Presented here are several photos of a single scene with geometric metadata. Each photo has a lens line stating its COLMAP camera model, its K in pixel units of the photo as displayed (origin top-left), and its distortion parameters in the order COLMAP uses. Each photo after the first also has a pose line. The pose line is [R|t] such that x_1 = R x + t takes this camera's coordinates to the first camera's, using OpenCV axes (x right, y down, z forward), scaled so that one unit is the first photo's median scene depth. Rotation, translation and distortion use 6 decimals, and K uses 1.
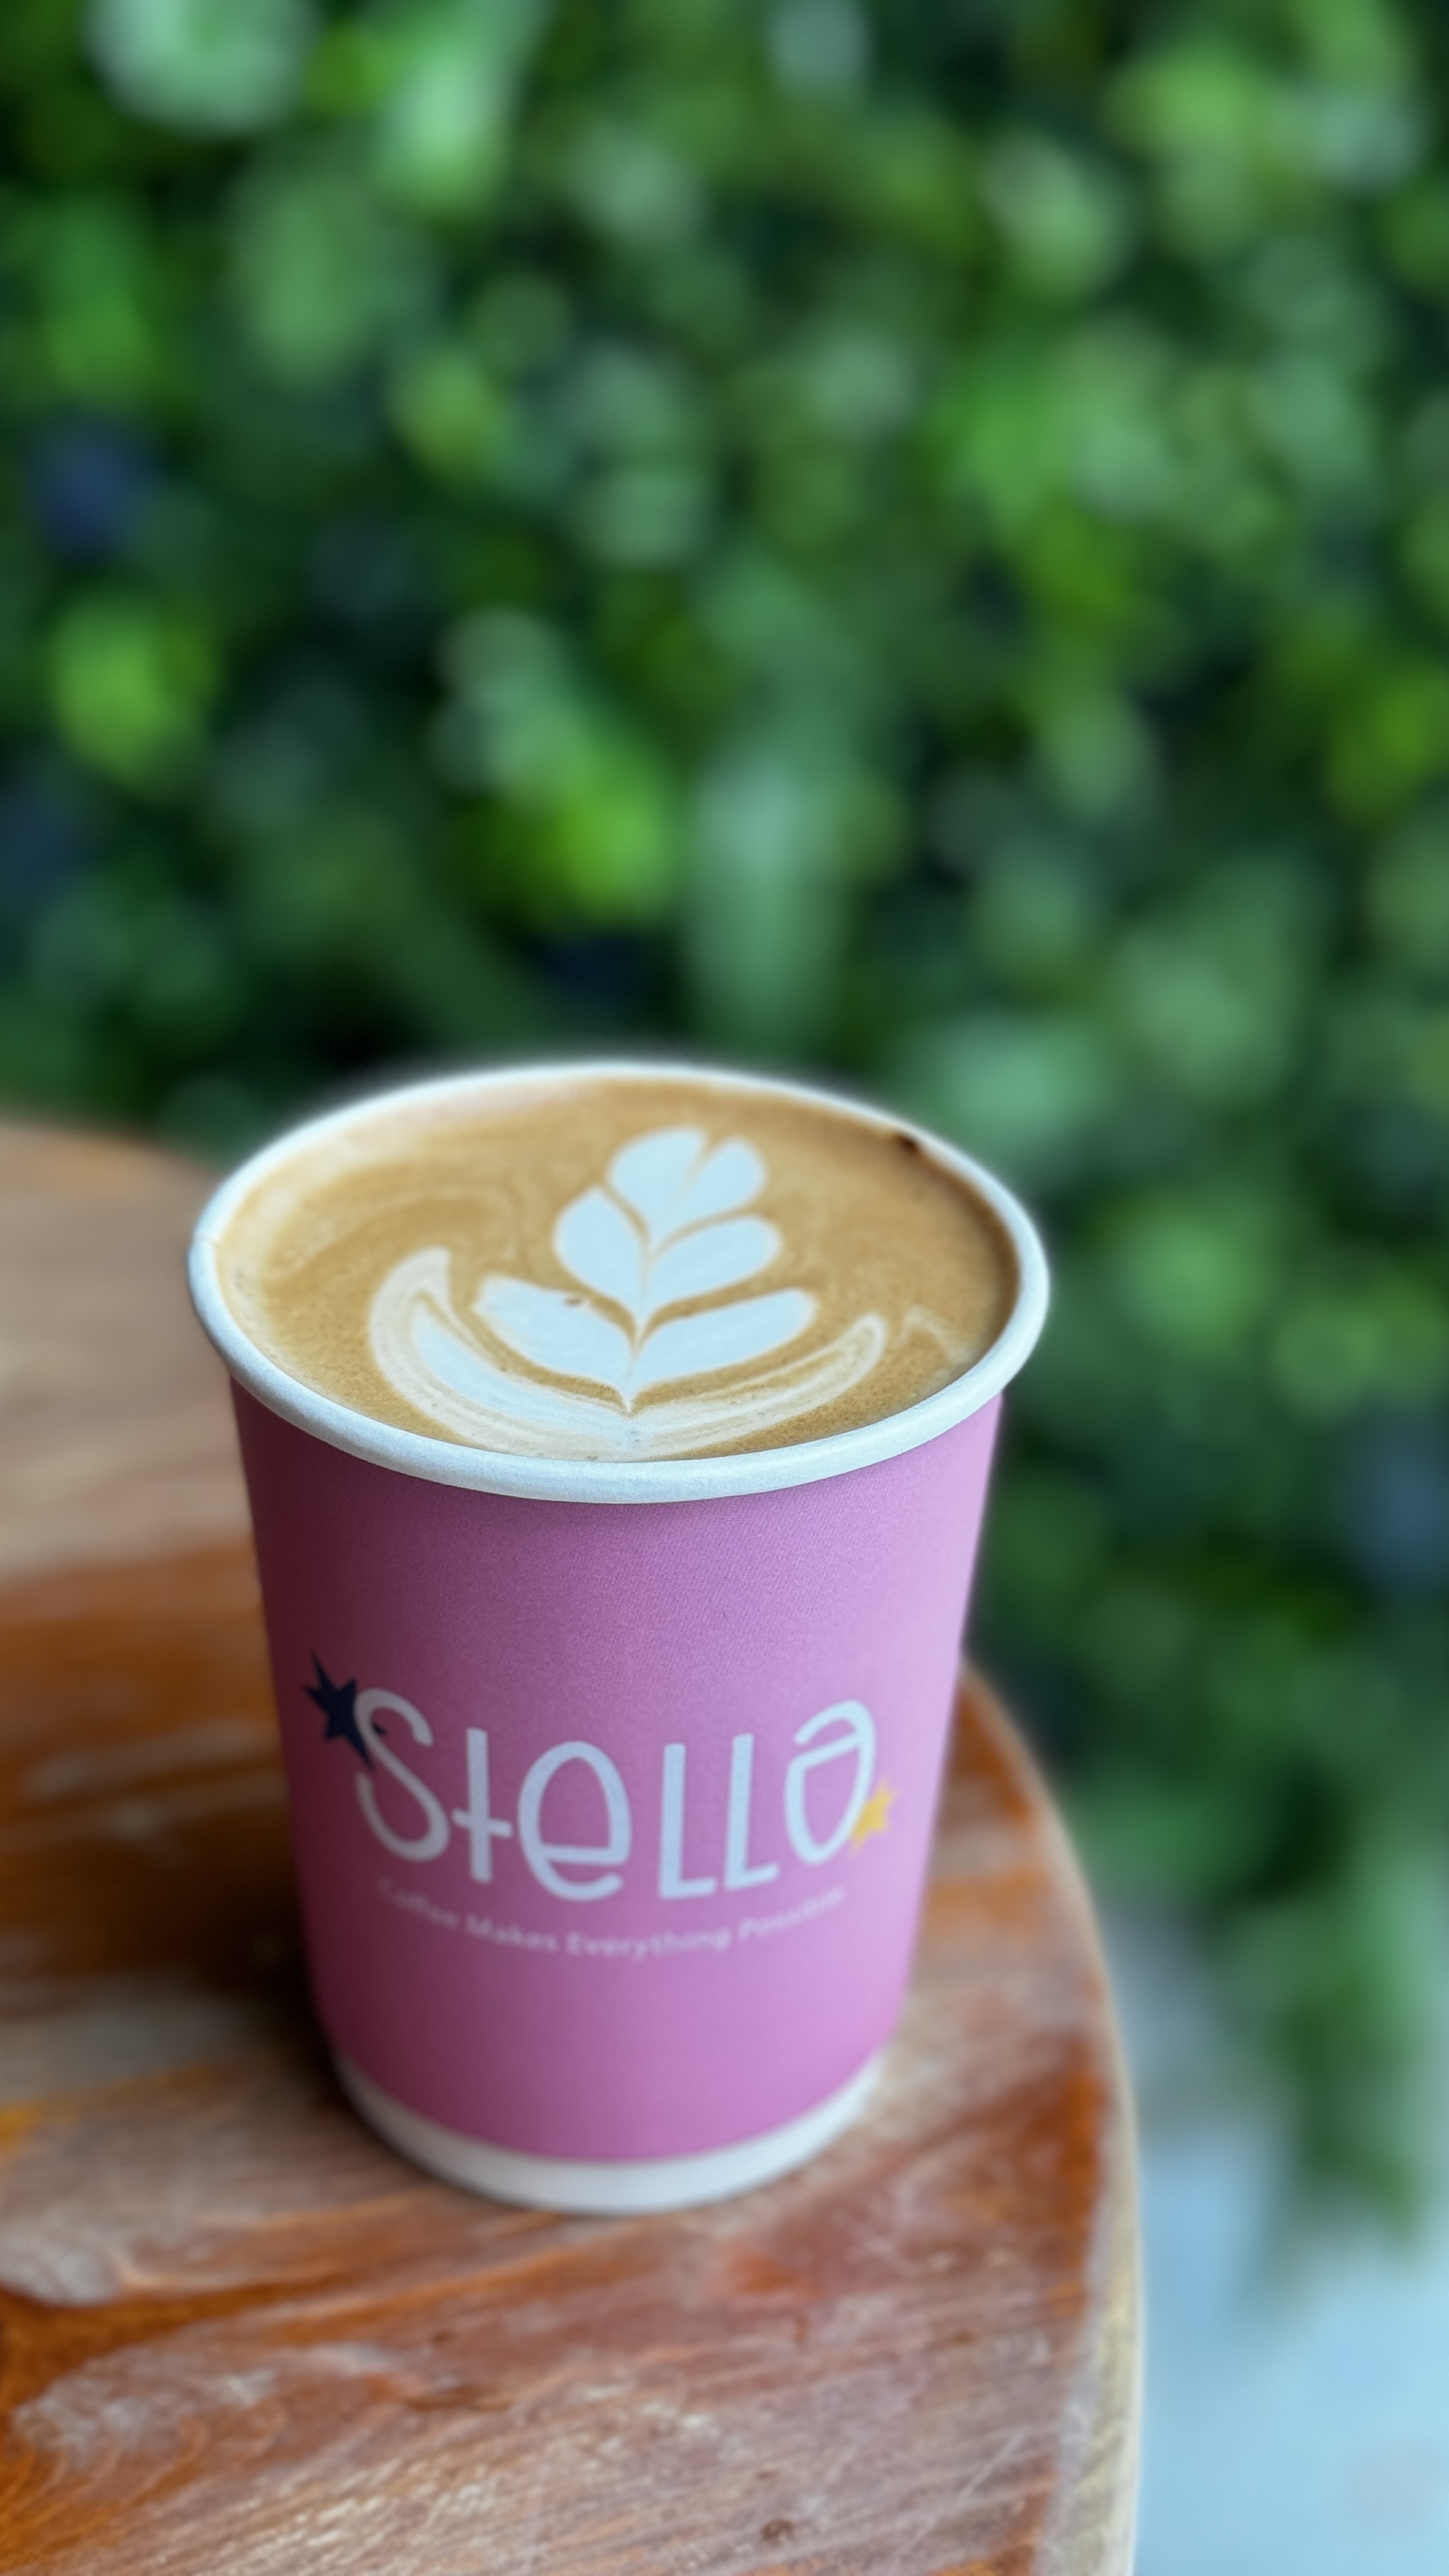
lens RADIAL K [[4016.4, 0, 726.1], [0, 4016.4, 1288.2], [0, 0, 1]] dist [0.197139, -0.527913]
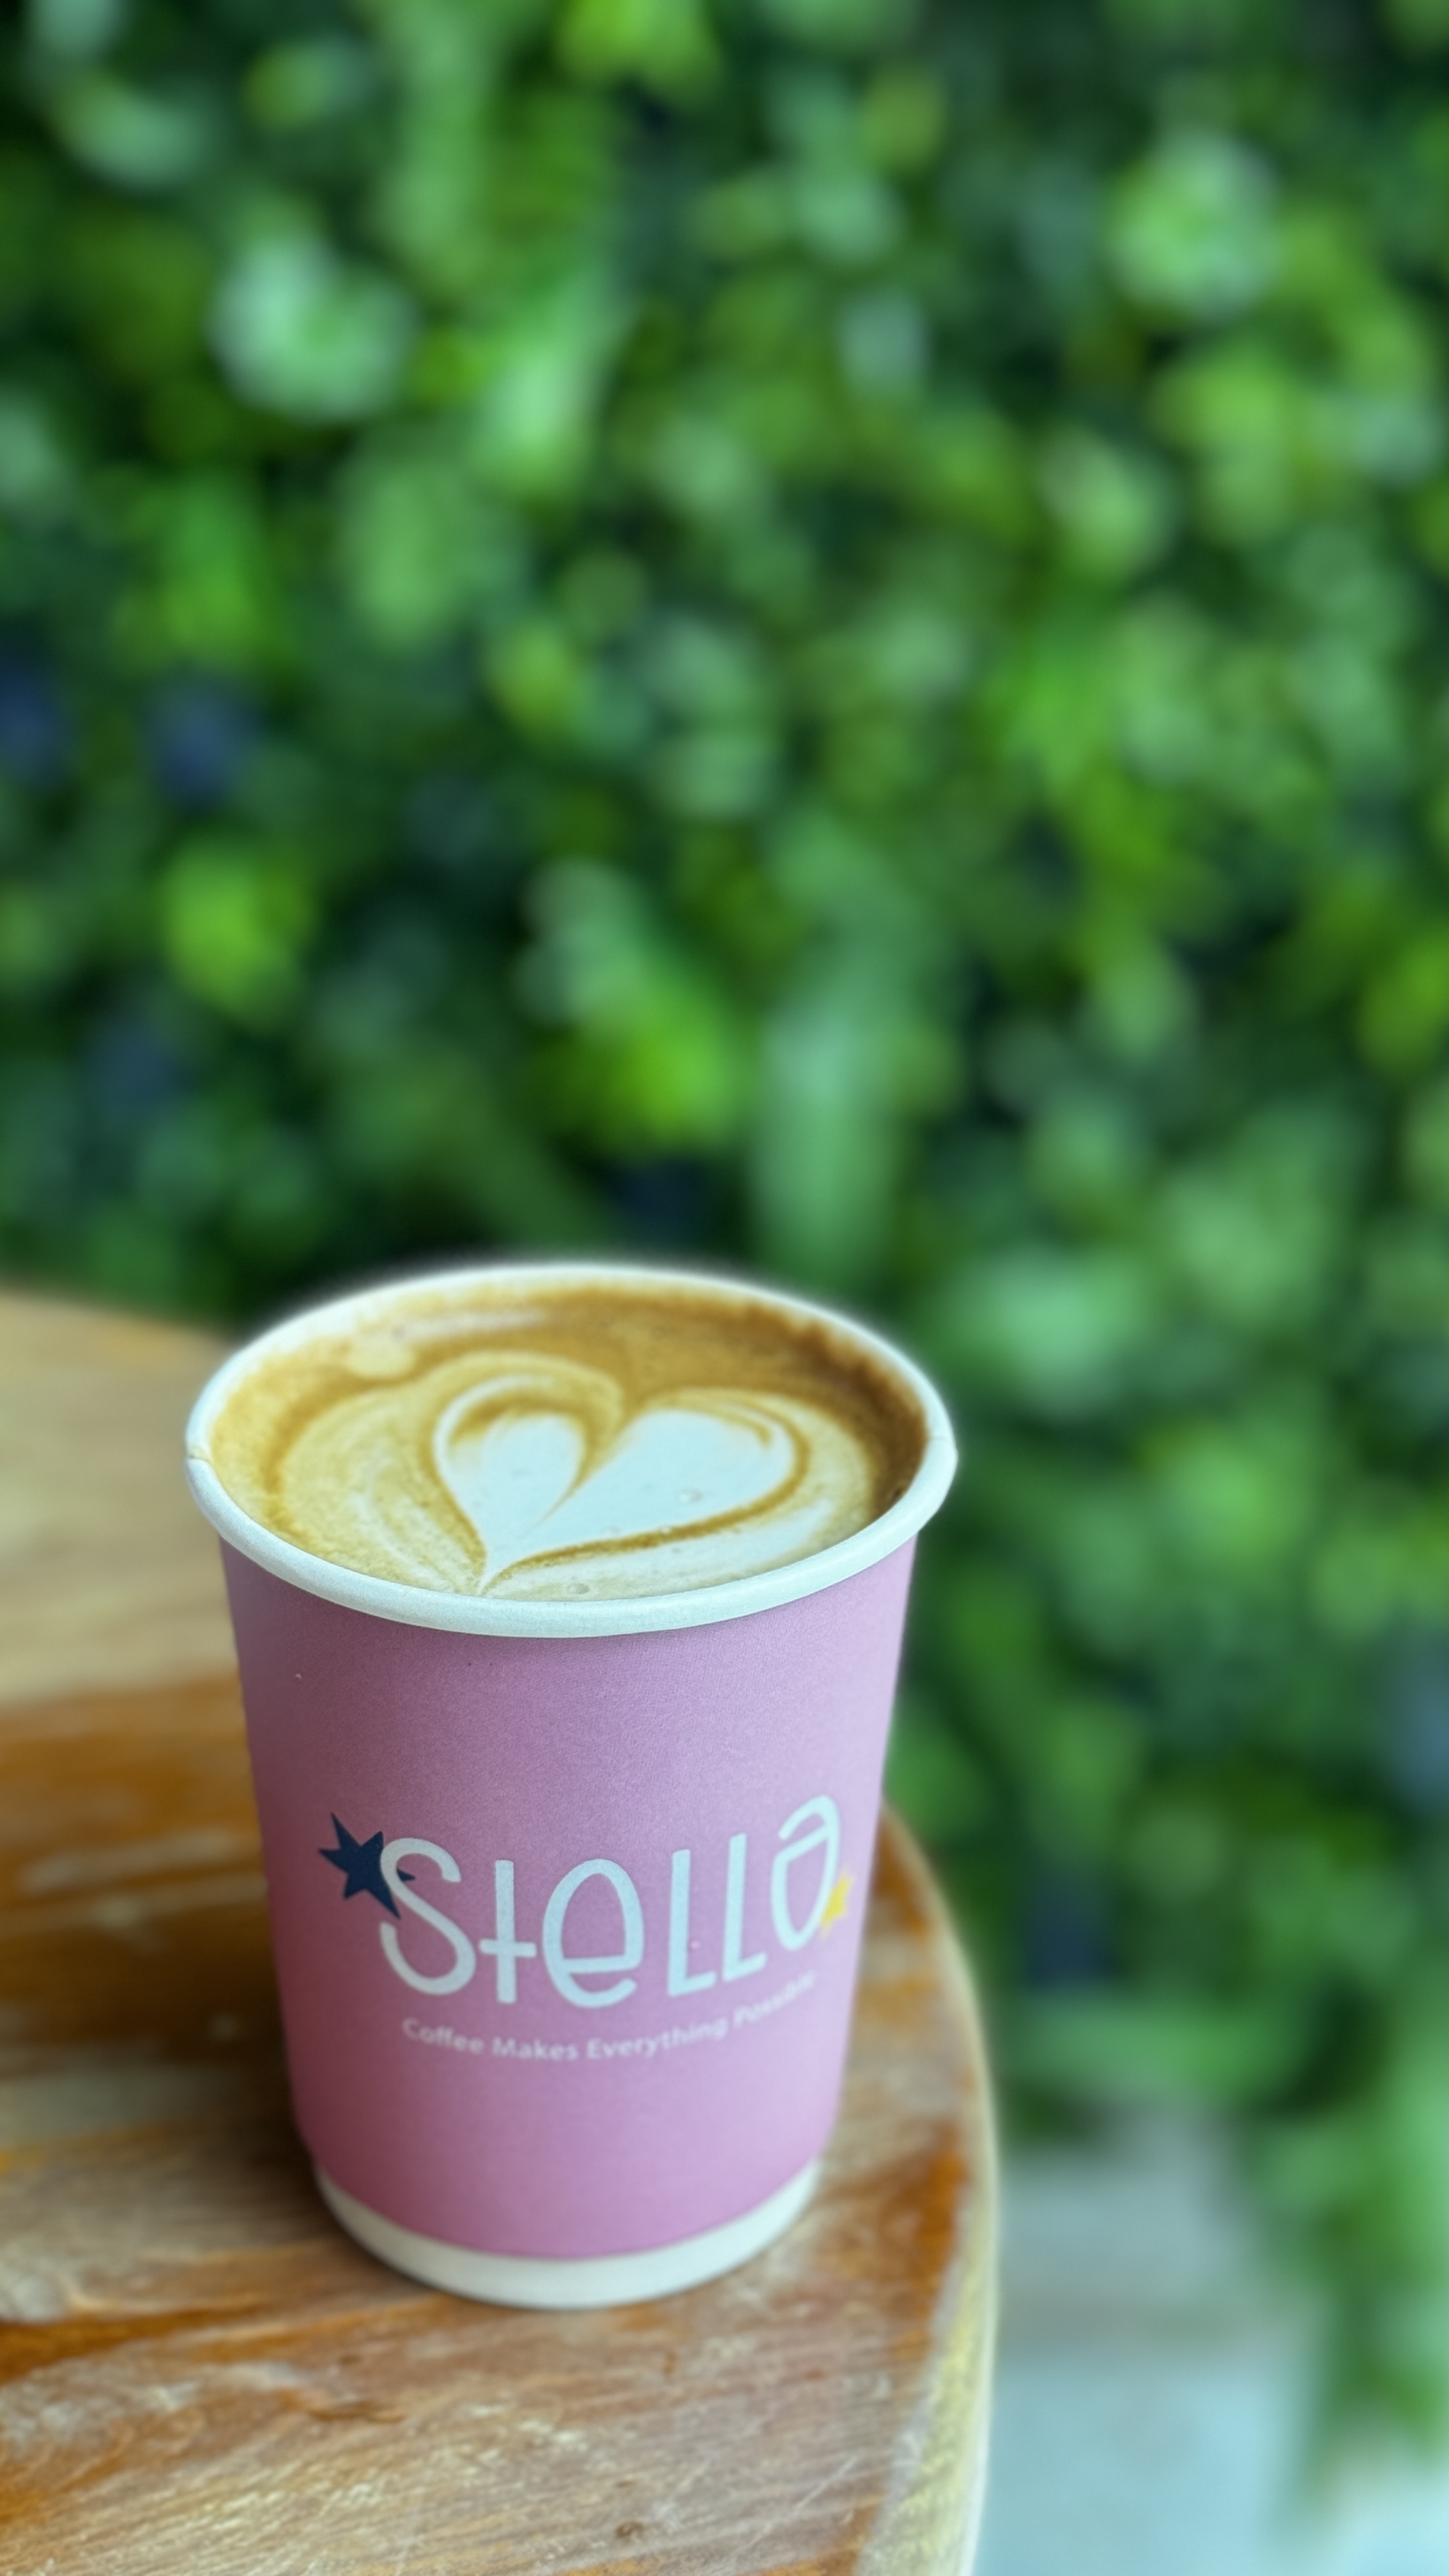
lens RADIAL K [[4016.4, 0, 726.1], [0, 4016.4, 1288.2], [0, 0, 1]] dist [0.197139, -0.527913]
pose [[0.998938, 0.019791, -0.041606, 0.076244], [-0.022459, 0.997654, -0.064671, 0.034182], [0.040228, 0.065537, 0.997039, -0.135528]]
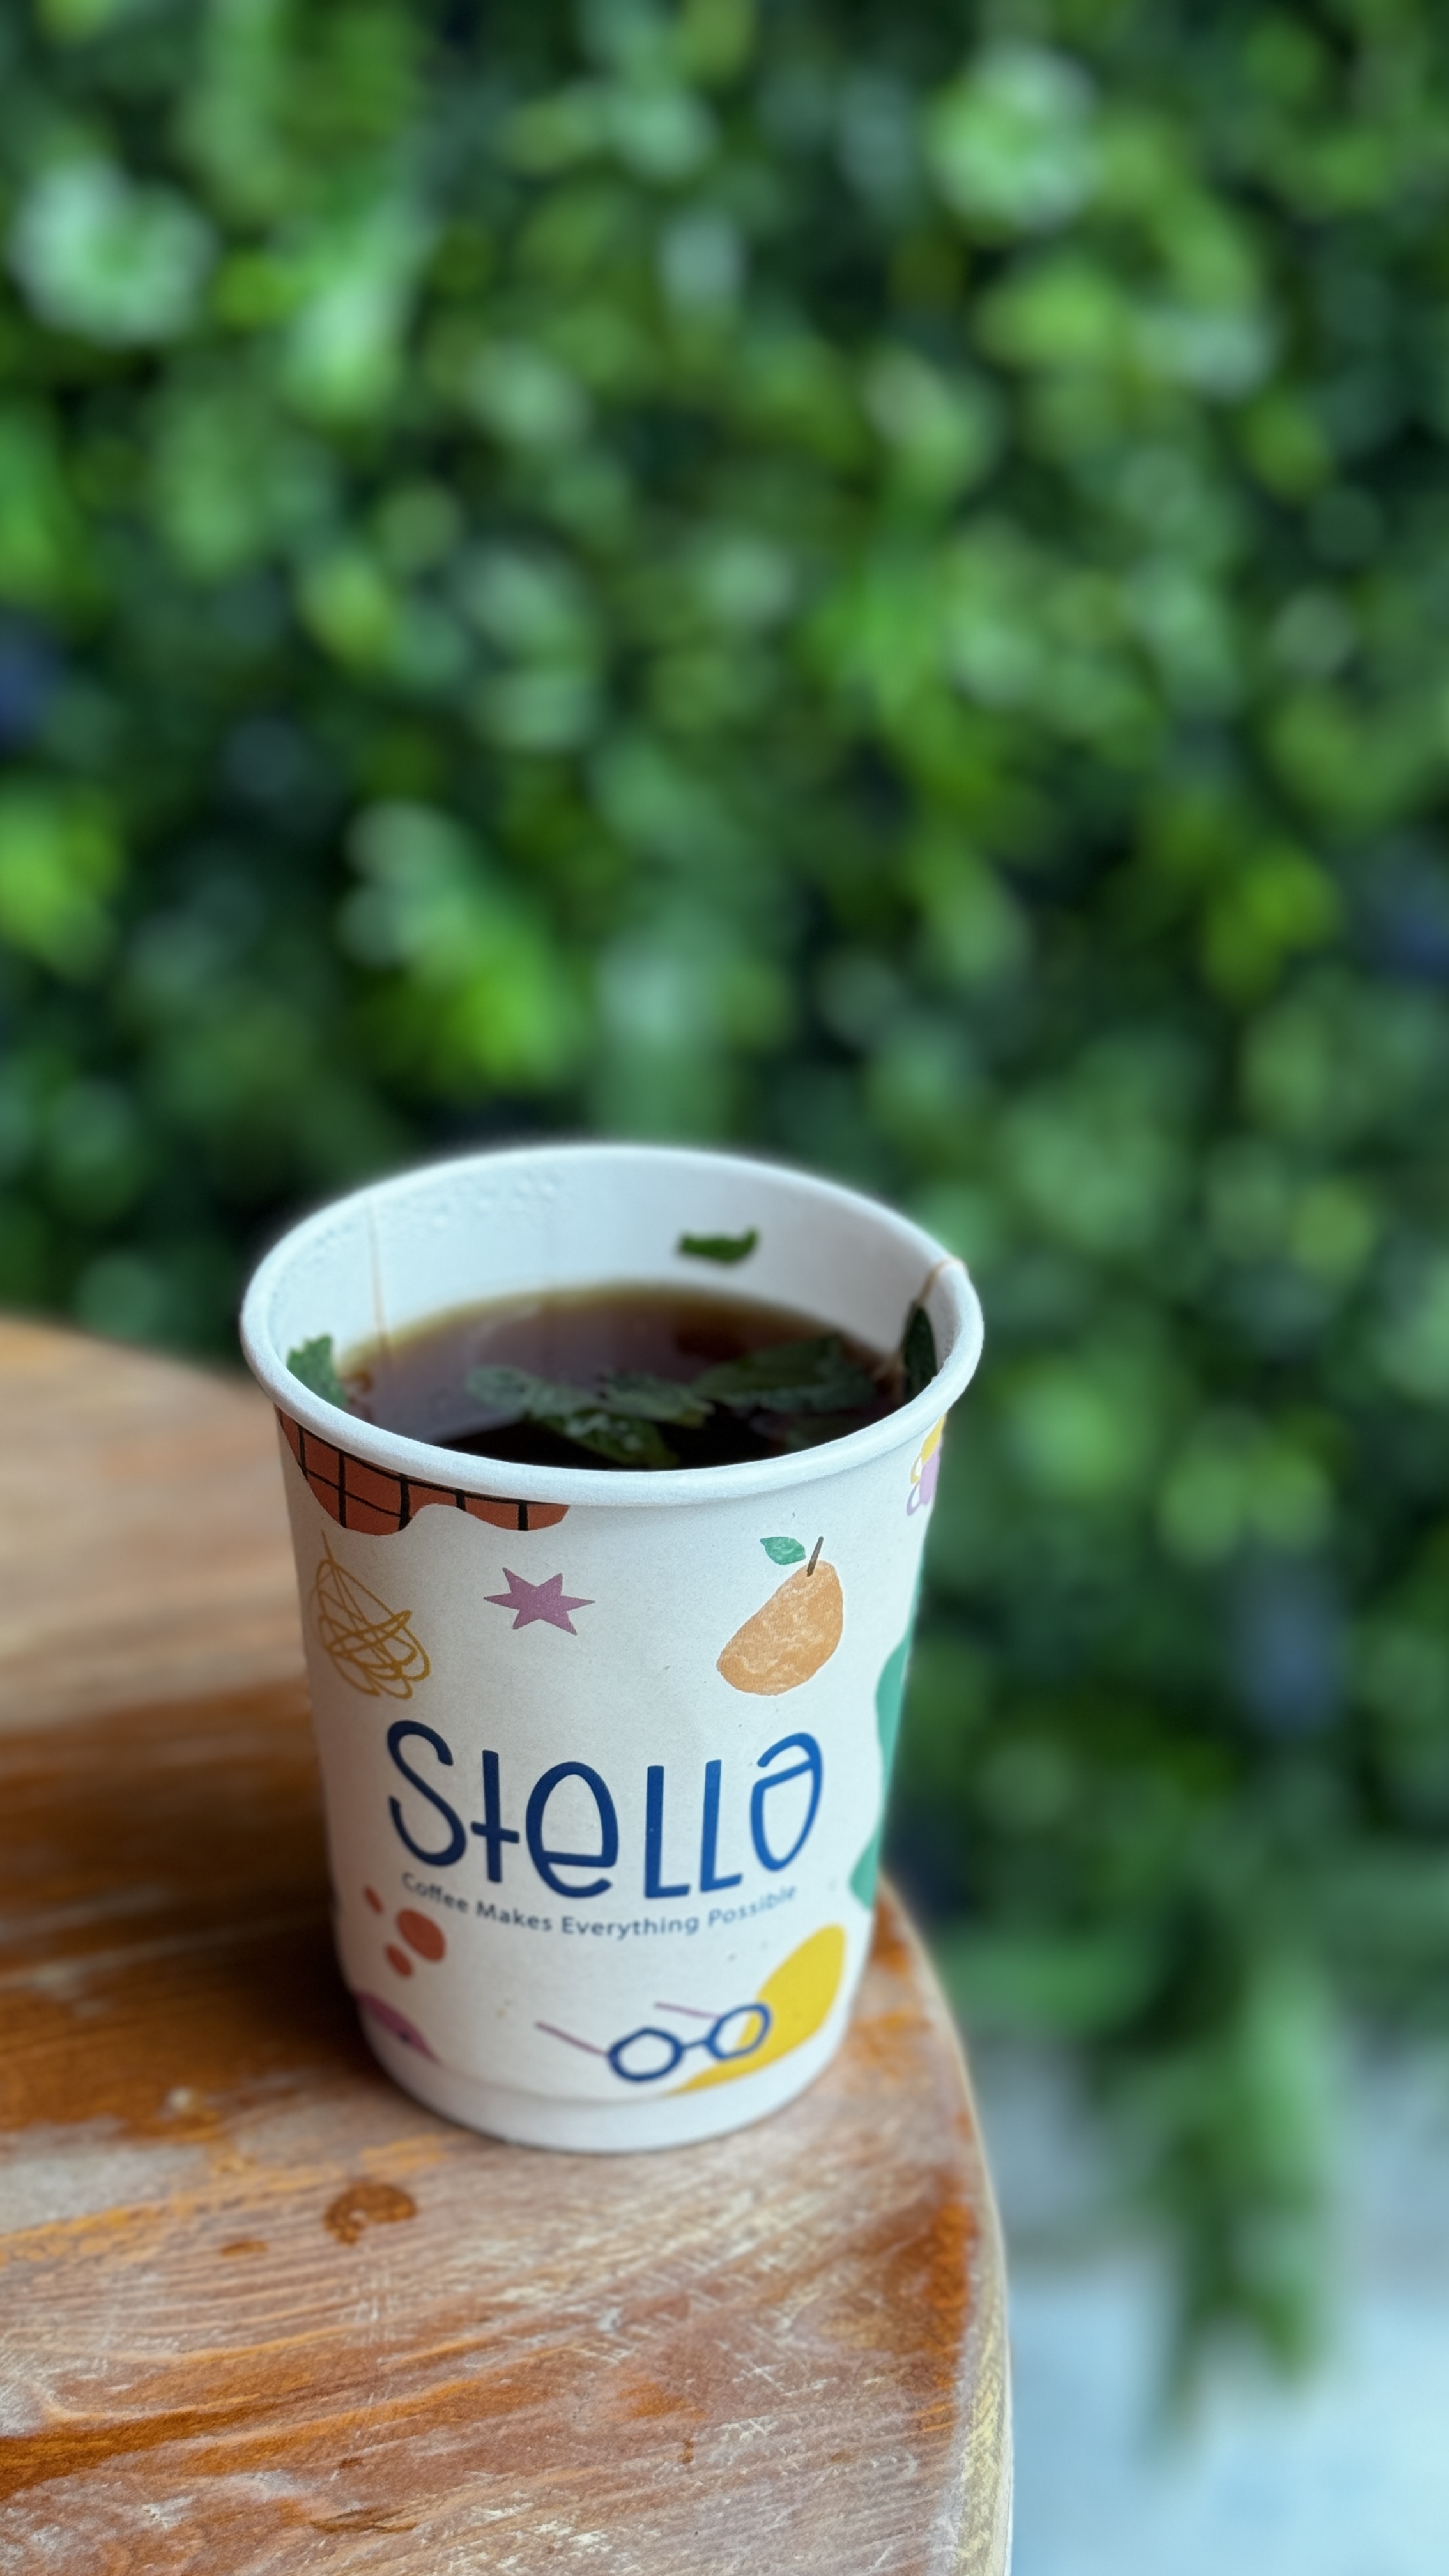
lens RADIAL K [[4009.8, 0, 721.1], [0, 4009.8, 1287.9], [0, 0, 1]] dist [0.179959, -0.421134]
pose [[0.999728, -0.008027, 0.021906, 0.006708], [0.008825, 0.999292, -0.036569, -0.009693], [-0.021597, 0.036753, 0.999091, -0.076841]]
